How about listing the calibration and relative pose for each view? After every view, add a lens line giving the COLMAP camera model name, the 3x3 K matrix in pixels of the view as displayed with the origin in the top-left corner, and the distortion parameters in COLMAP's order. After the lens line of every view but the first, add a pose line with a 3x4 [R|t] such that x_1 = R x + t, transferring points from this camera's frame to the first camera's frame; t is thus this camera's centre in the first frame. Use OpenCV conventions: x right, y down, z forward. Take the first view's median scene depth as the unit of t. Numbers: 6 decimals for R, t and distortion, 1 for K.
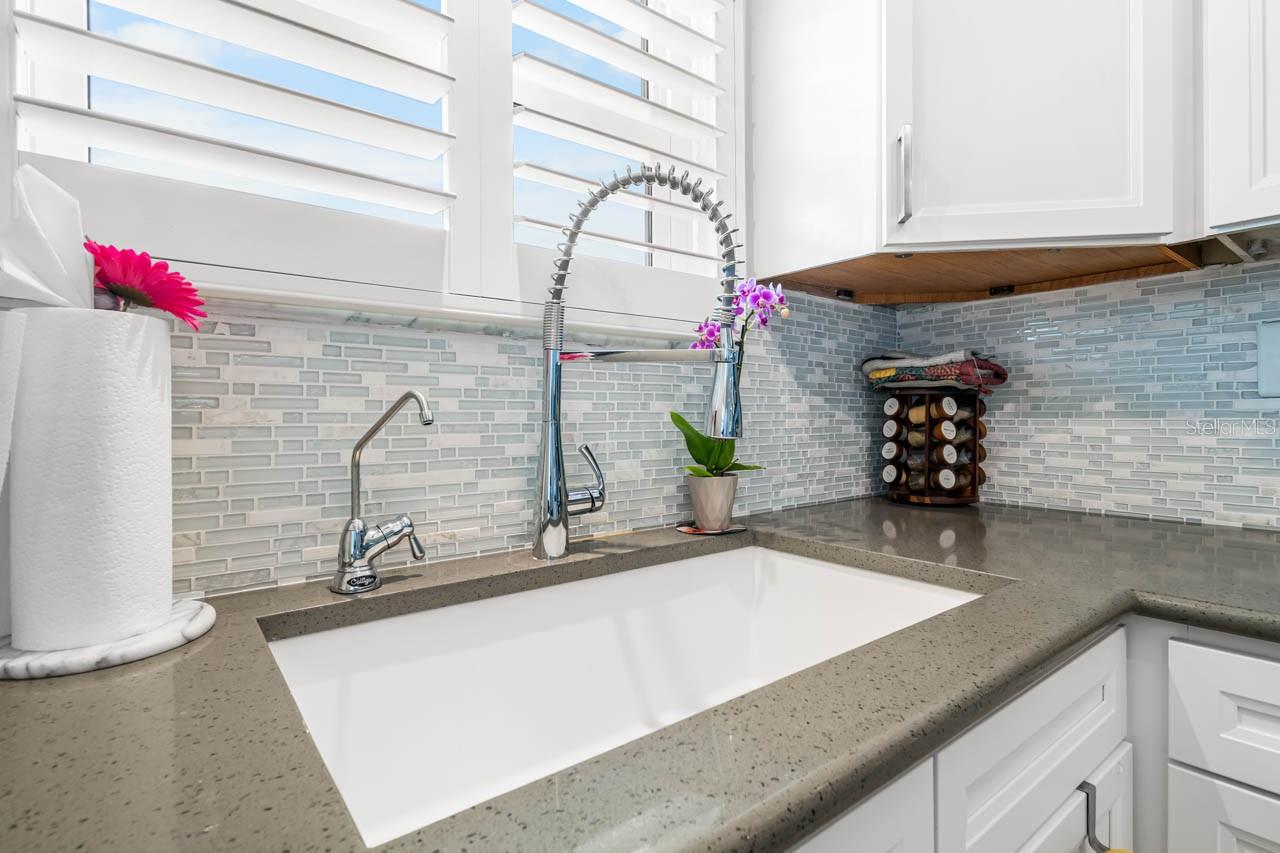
lens RADIAL K [[636.4, 0, 644.3], [0, 636.4, 415.7], [0, 0, 1]] dist [0.006040, -0.001982]
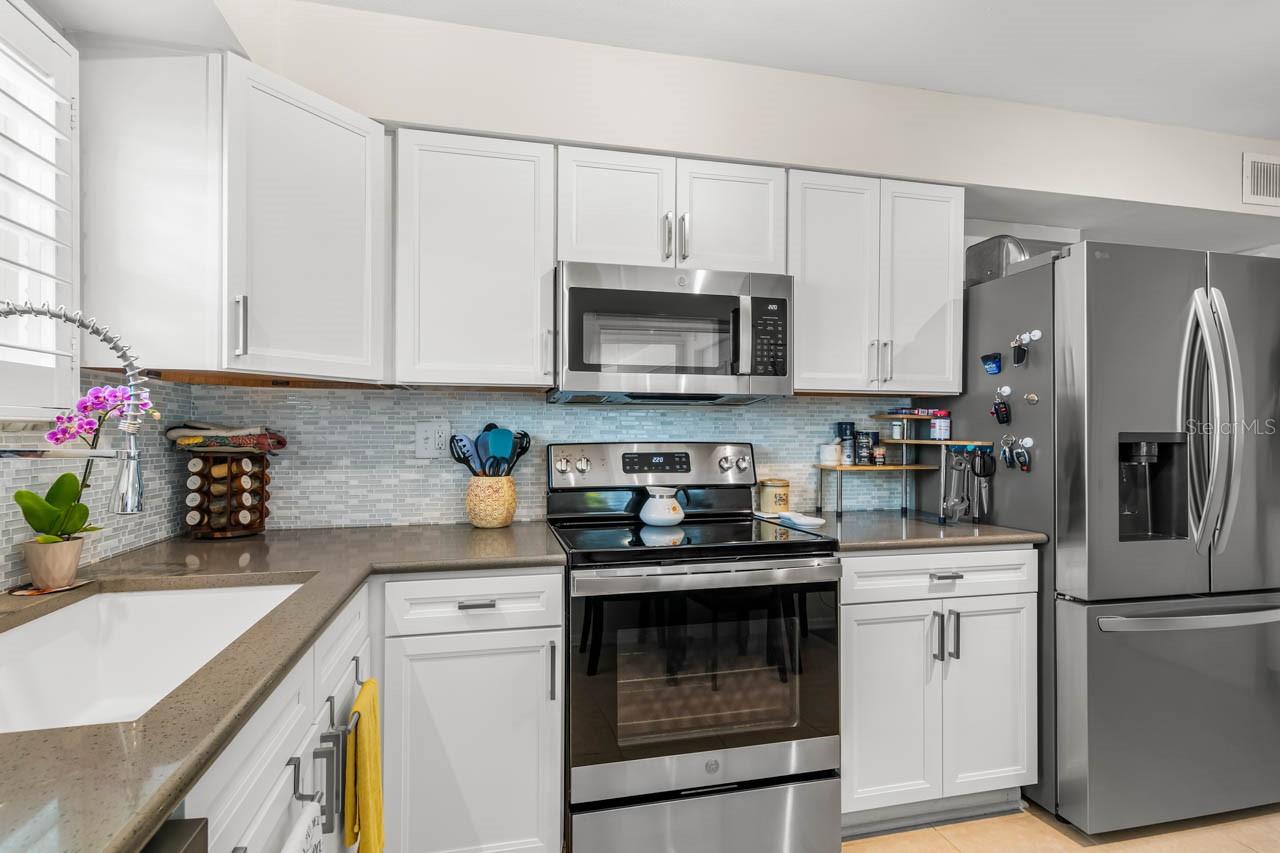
lens RADIAL K [[601.8, 0, 640.8], [0, 601.8, 432.3], [0, 0, 1]] dist [0.002030, 0.001021]
pose [[0.424930, 0.008010, 0.905191, -0.370304], [-0.002752, 0.999968, -0.007557, -0.082902], [-0.905222, 0.000720, 0.424939, -0.365422]]
